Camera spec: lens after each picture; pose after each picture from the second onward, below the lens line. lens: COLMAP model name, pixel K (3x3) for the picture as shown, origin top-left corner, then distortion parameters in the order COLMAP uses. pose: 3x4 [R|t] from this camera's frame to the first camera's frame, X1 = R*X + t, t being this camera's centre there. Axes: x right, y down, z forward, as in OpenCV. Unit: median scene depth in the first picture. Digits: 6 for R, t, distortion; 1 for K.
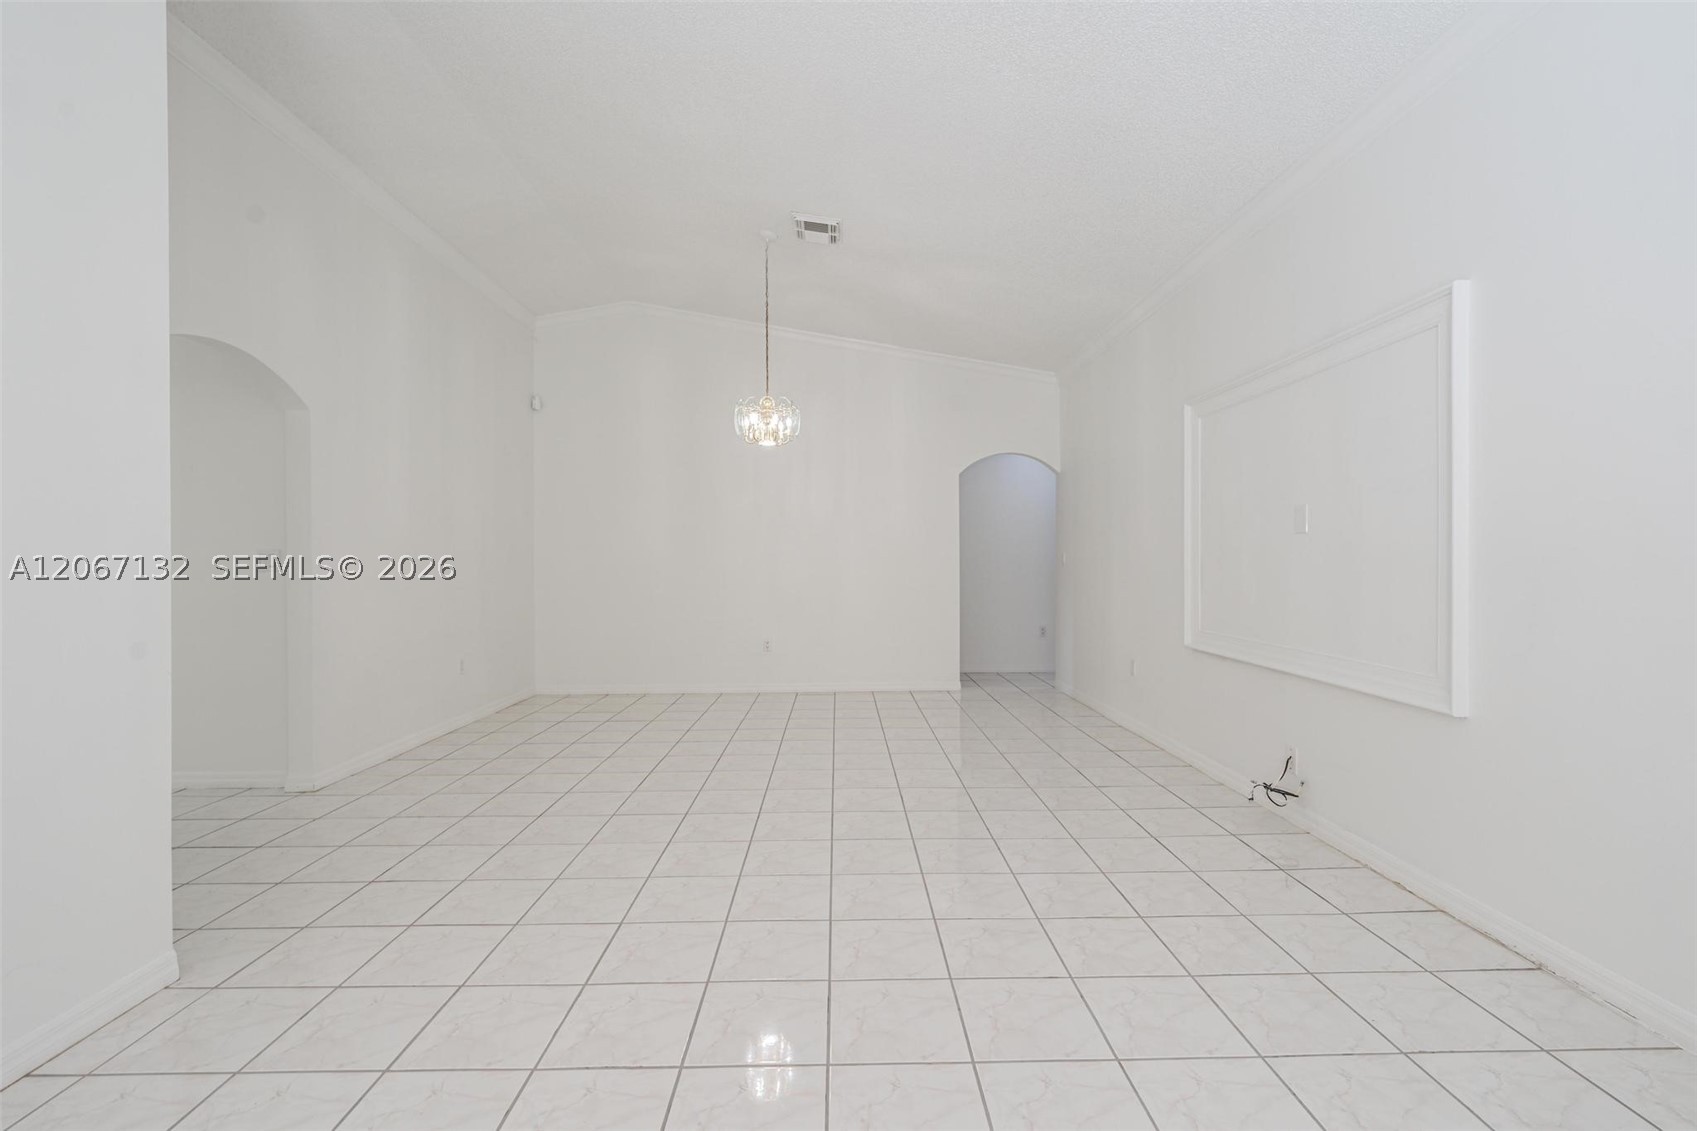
lens RADIAL K [[721.4, 0, 848.5], [0, 721.4, 565.5], [0, 0, 1]] dist [-0.008877, -0.000117]
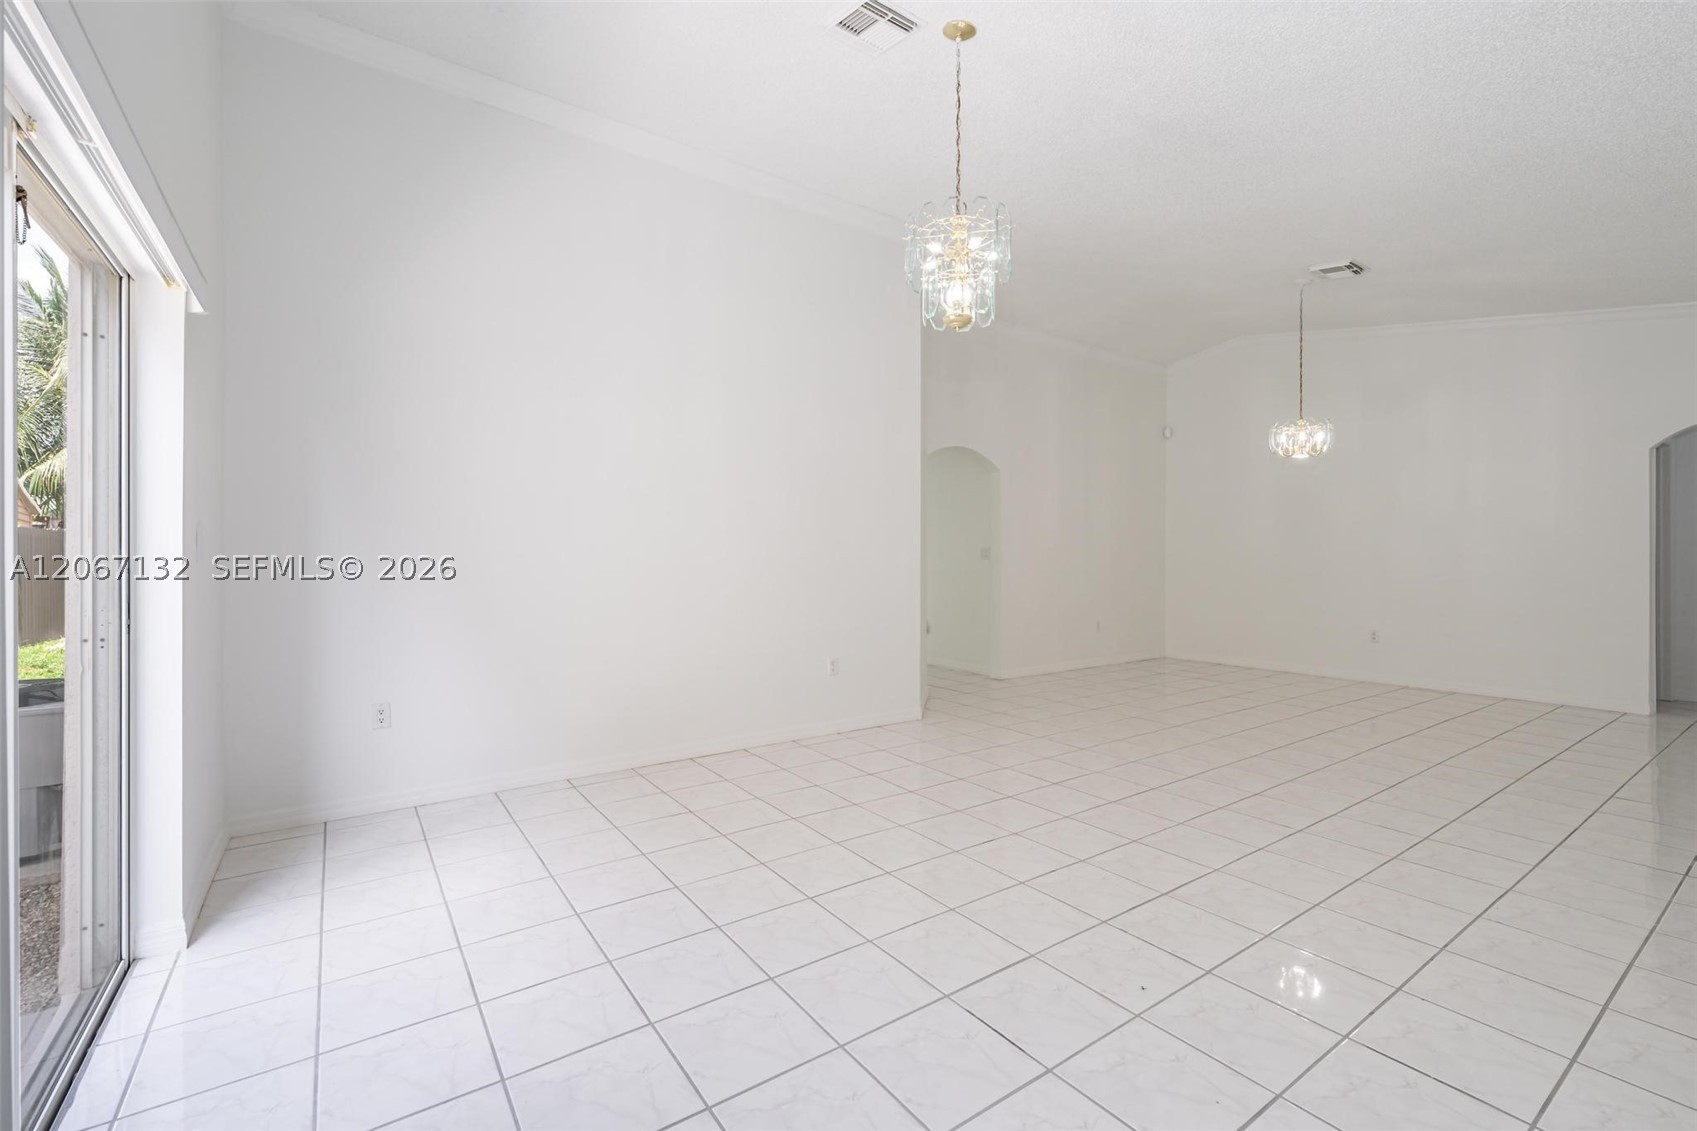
lens RADIAL K [[721.4, 0, 848.5], [0, 721.4, 565.5], [0, 0, 1]] dist [-0.008877, -0.000117]
pose [[0.565425, 0.012353, -0.824707, 0.435967], [-0.006431, 0.999923, 0.010568, 0.004867], [0.824774, -0.000672, 0.565461, -0.284628]]
